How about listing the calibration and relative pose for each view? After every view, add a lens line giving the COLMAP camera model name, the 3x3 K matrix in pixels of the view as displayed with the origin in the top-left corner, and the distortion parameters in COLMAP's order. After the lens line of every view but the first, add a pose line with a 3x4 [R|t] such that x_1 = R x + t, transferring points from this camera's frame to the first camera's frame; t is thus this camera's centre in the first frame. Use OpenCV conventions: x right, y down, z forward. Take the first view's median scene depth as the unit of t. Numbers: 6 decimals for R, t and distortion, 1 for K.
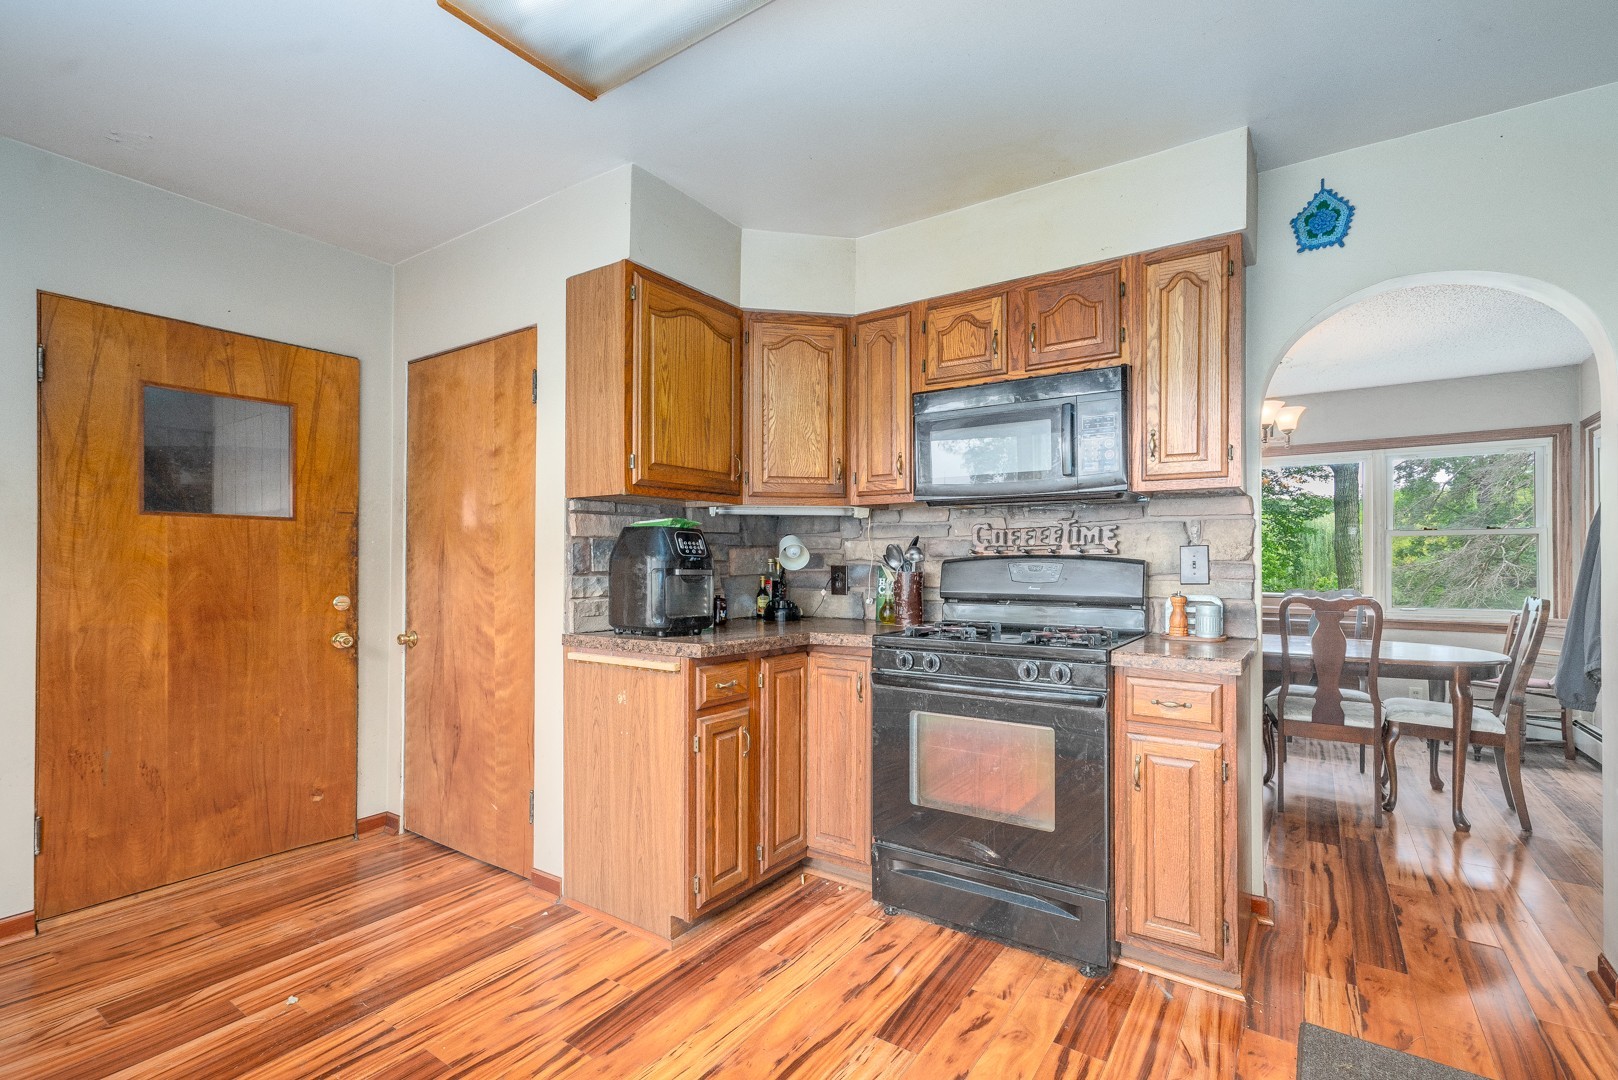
lens RADIAL K [[742.4, 0, 855.6], [0, 742.4, 560.1], [0, 0, 1]] dist [0.007251, 0.002510]
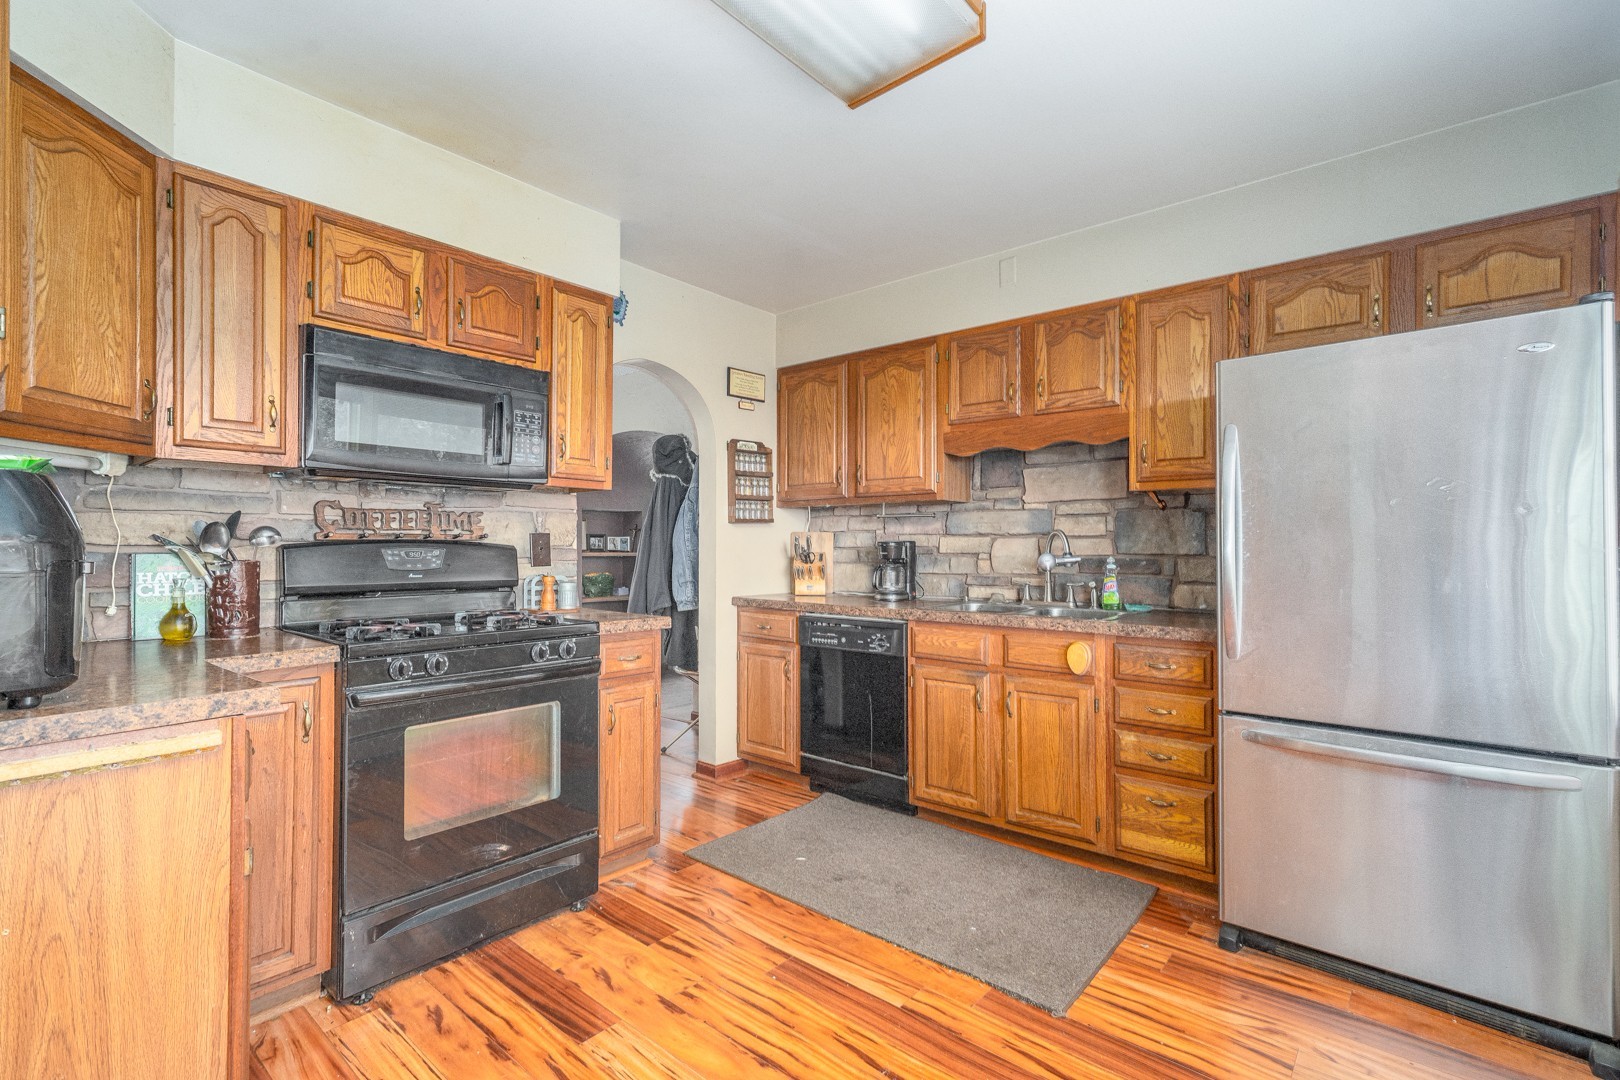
lens RADIAL K [[743.3, 0, 800.1], [0, 743.3, 546.3], [0, 0, 1]] dist [0.007251, 0.002510]
pose [[0.124767, -0.000217, 0.992186, -0.698120], [-0.002797, 0.999996, 0.000571, -0.001006], [-0.992182, -0.002846, 0.124766, 0.471481]]
